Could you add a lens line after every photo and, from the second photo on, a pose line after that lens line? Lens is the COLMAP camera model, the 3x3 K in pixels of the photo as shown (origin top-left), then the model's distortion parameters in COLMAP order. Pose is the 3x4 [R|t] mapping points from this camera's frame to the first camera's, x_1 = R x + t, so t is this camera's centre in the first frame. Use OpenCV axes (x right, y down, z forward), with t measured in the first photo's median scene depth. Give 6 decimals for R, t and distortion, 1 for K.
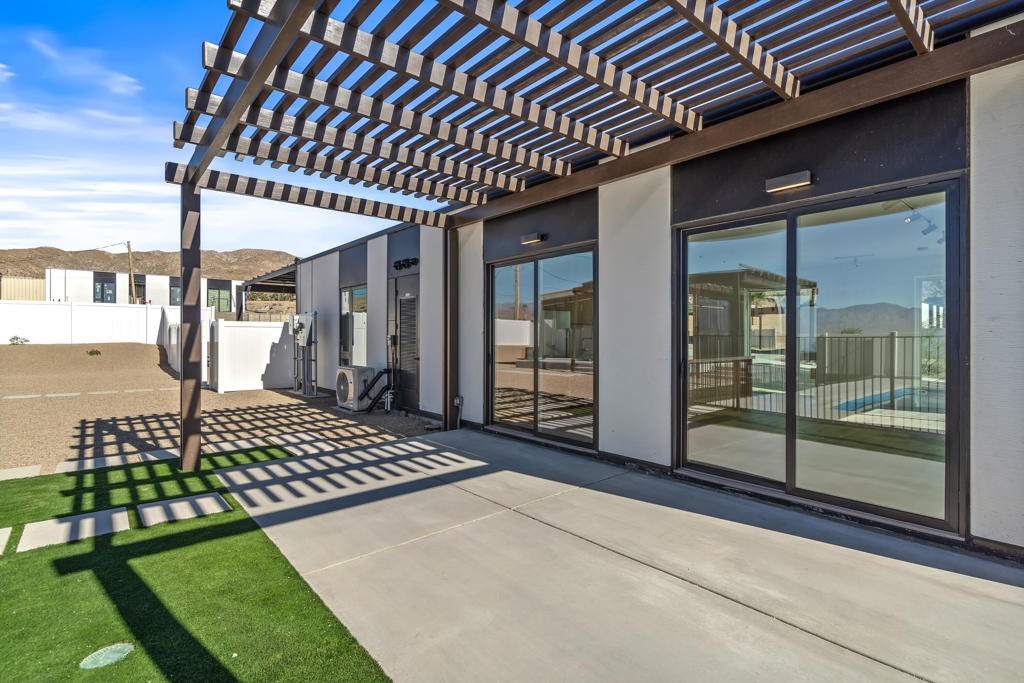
lens RADIAL K [[486.1, 0, 512.0], [0, 486.1, 341.5], [0, 0, 1]] dist [-0.000712, -0.000198]
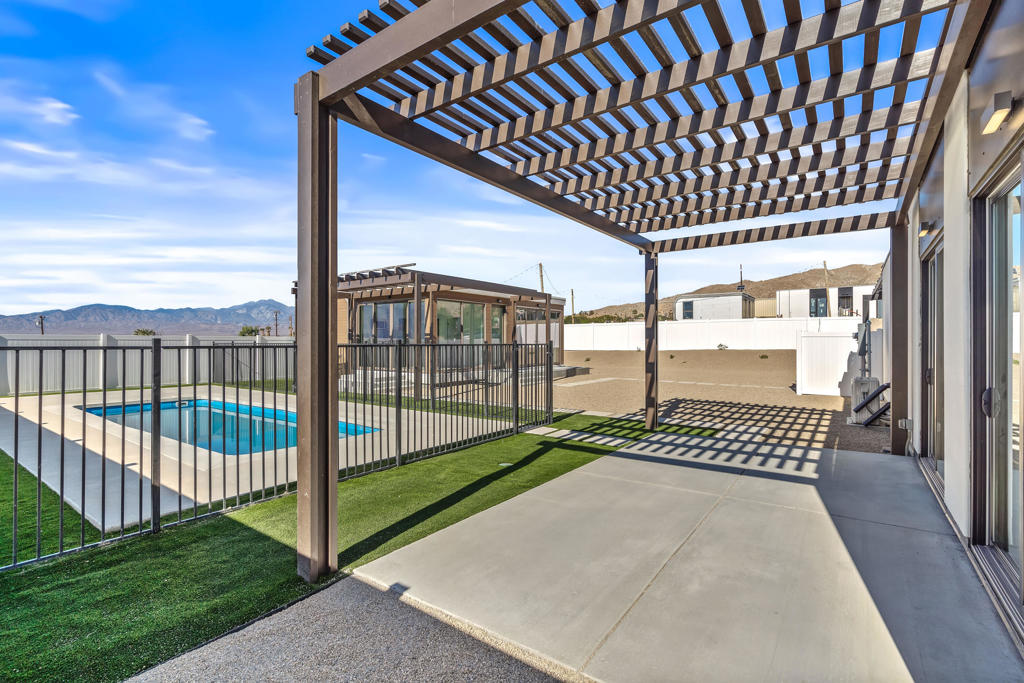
lens RADIAL K [[470.5, 0, 512.0], [0, 470.5, 341.5], [0, 0, 1]] dist [-0.000592, -0.000113]
pose [[0.234154, -0.001724, -0.972198, 0.306123], [-0.011500, 0.999924, -0.004543, -0.006116], [0.972131, 0.012244, 0.234117, 0.070906]]
